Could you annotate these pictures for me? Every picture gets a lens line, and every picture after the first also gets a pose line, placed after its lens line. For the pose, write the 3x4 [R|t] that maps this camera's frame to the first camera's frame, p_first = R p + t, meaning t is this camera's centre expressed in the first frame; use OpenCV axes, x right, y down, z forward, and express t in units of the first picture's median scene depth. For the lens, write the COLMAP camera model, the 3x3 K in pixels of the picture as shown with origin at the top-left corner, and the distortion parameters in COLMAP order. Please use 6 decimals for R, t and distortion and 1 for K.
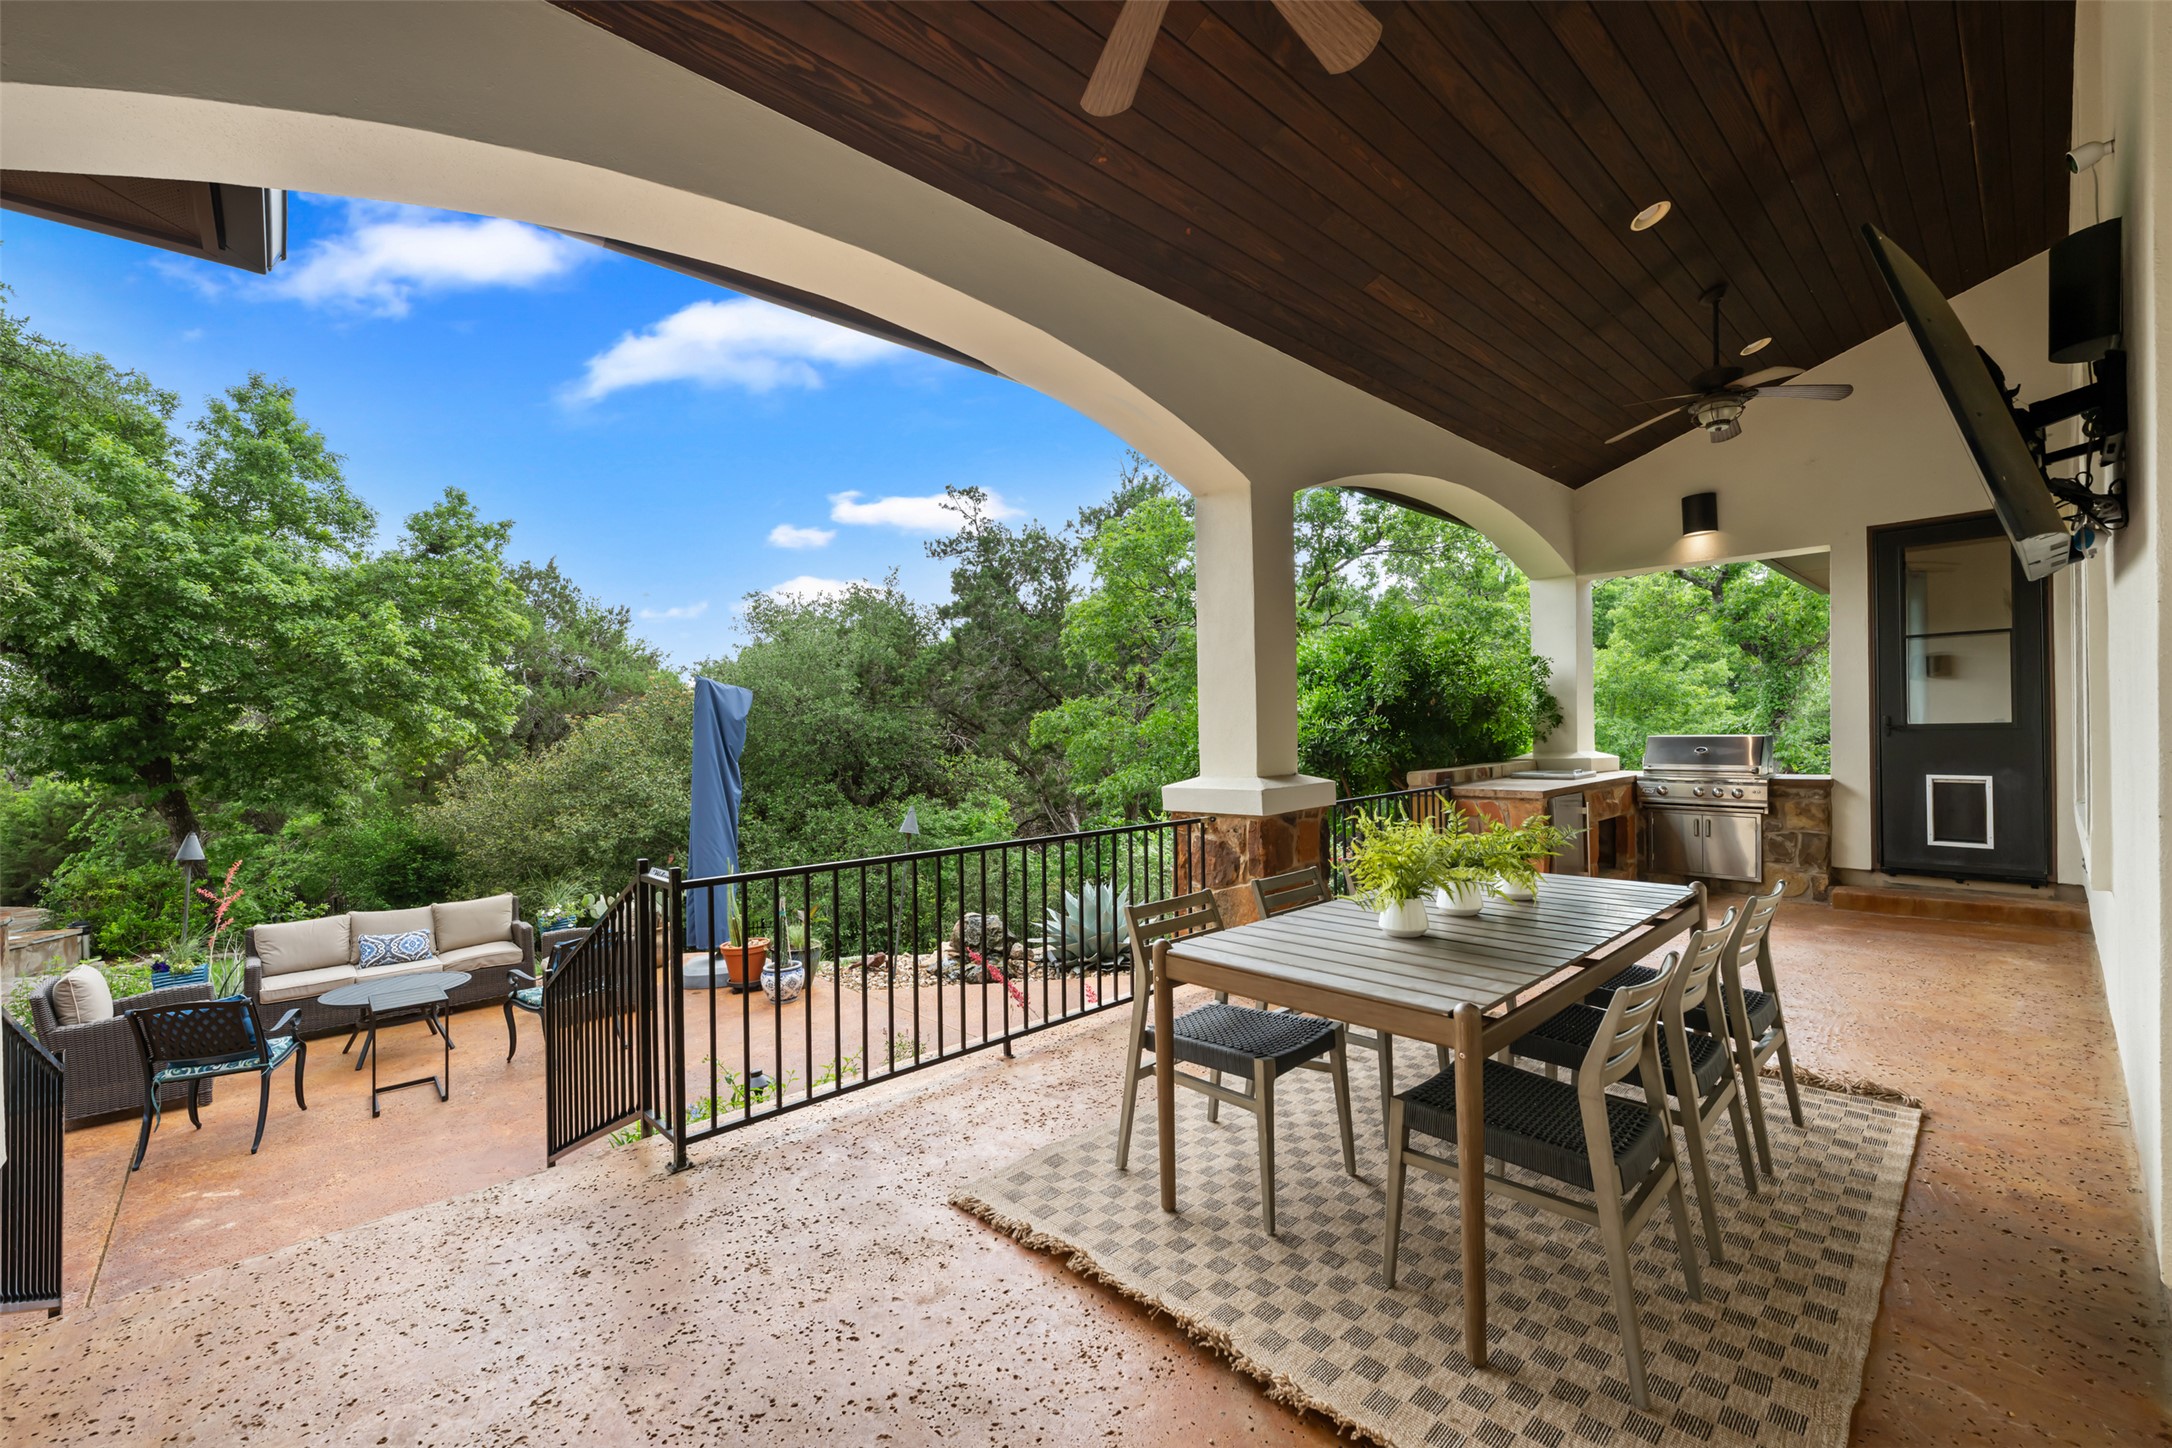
lens RADIAL K [[892.5, 0, 1086.0], [0, 892.5, 724.0], [0, 0, 1]] dist [0.001147, -0.000028]
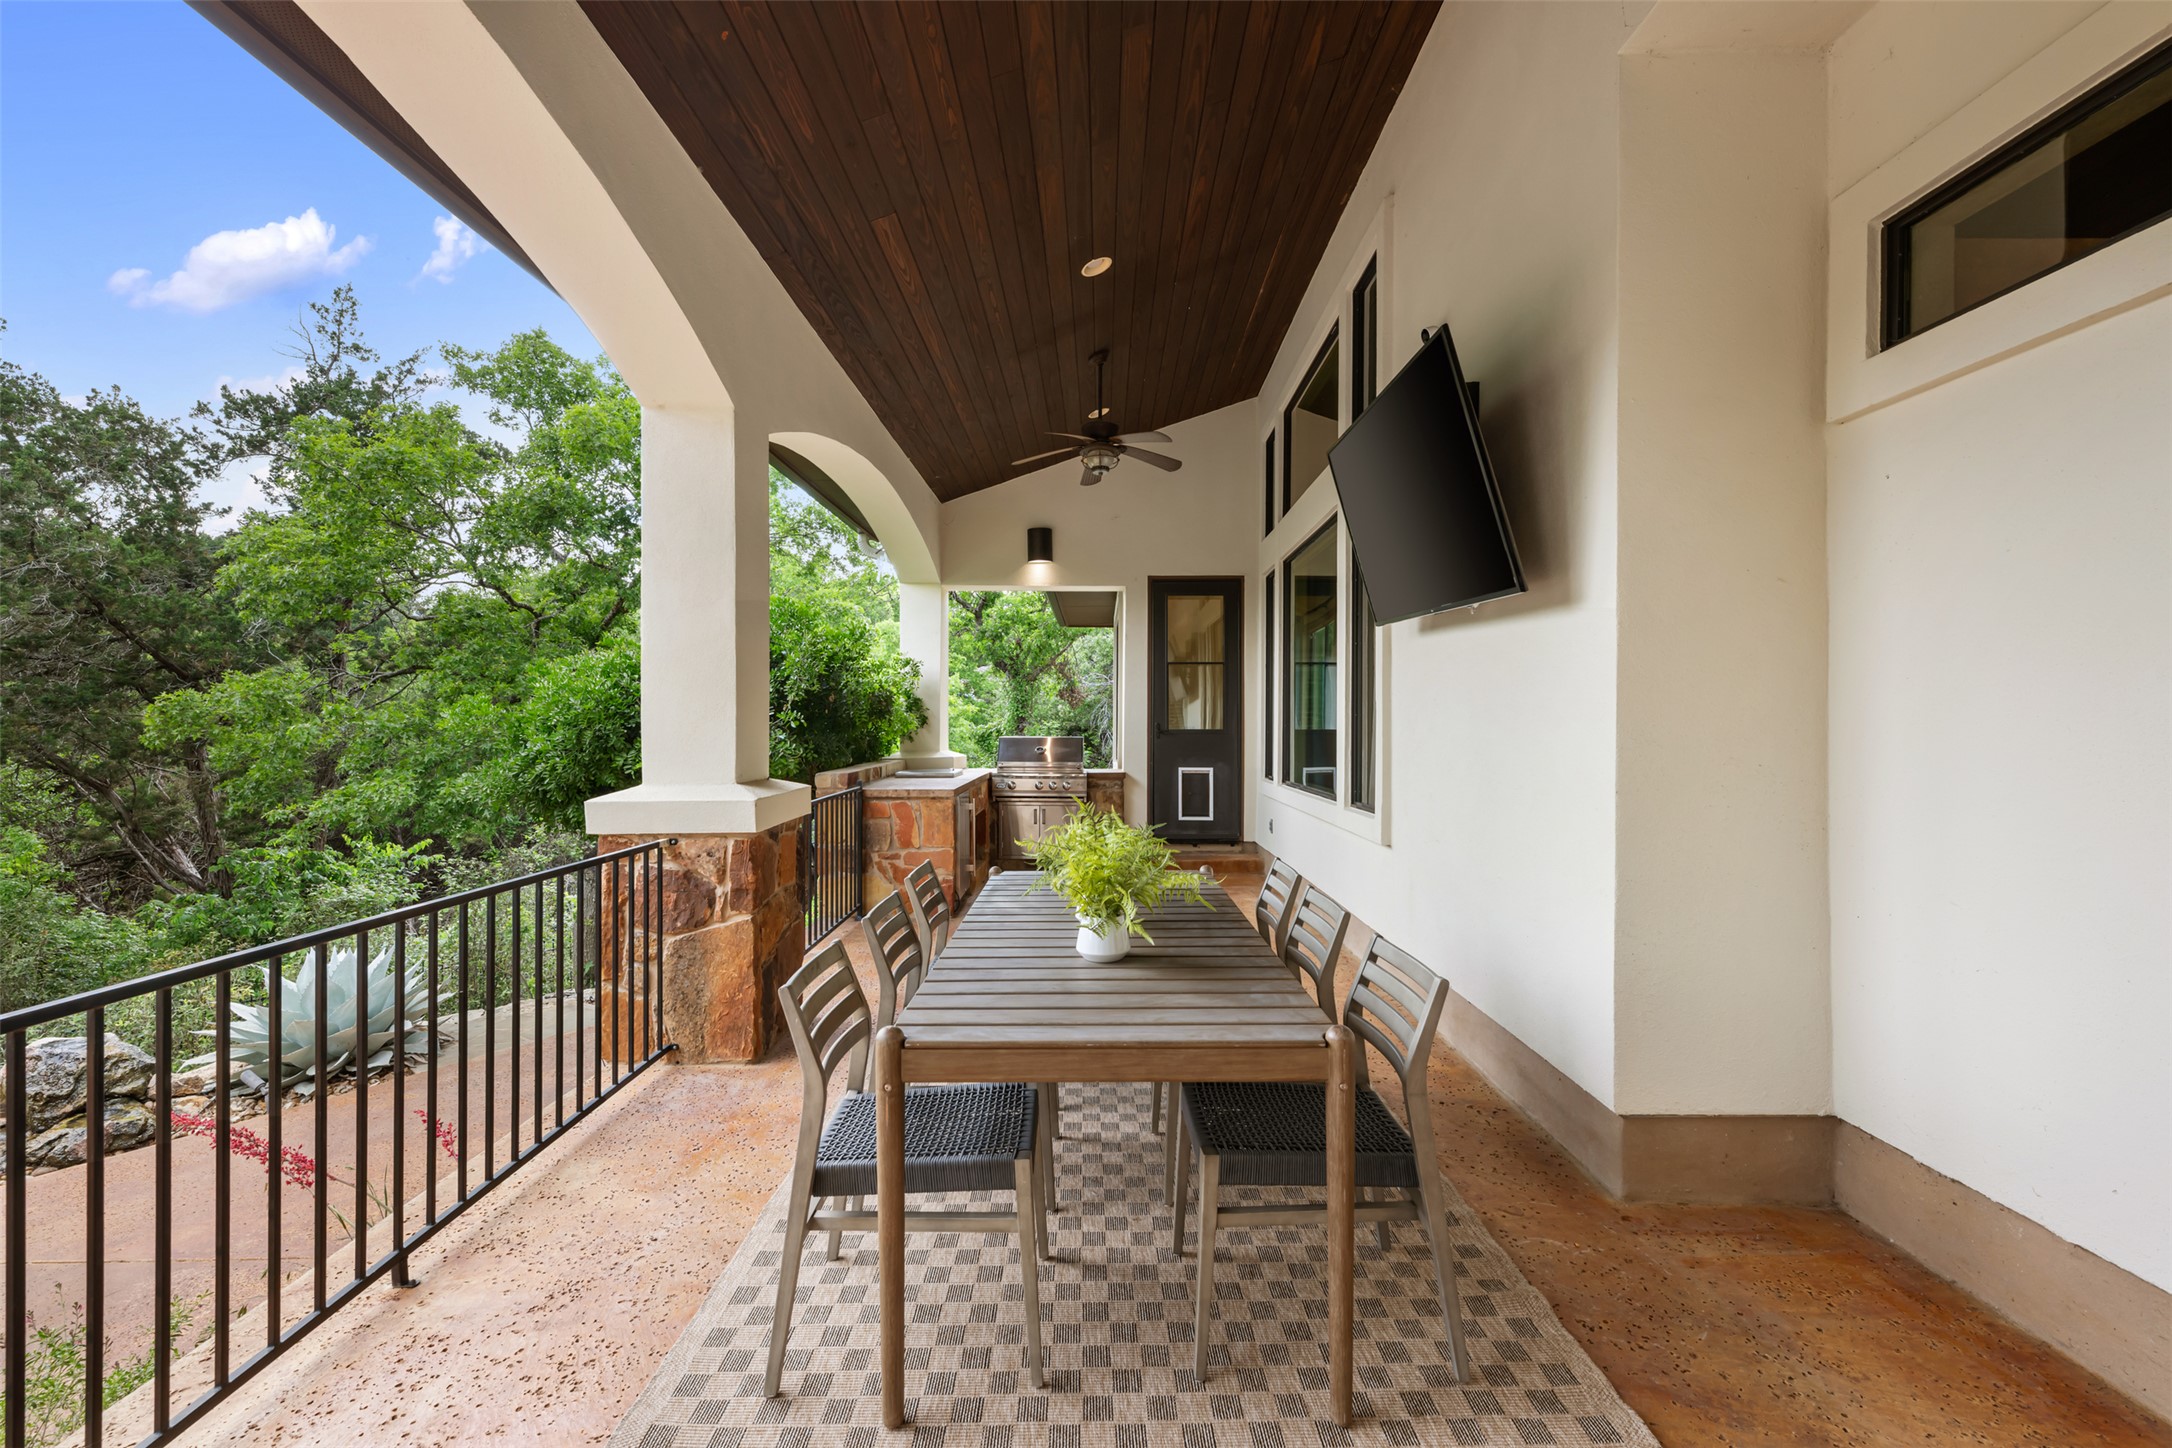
lens RADIAL K [[902.0, 0, 1086.0], [0, 902.0, 724.0], [0, 0, 1]] dist [0.003448, 0.000140]
pose [[0.687235, 0.018911, 0.726189, -0.121061], [-0.018595, 0.999791, -0.008439, 0.005381], [-0.726197, -0.007704, 0.687444, 0.160511]]
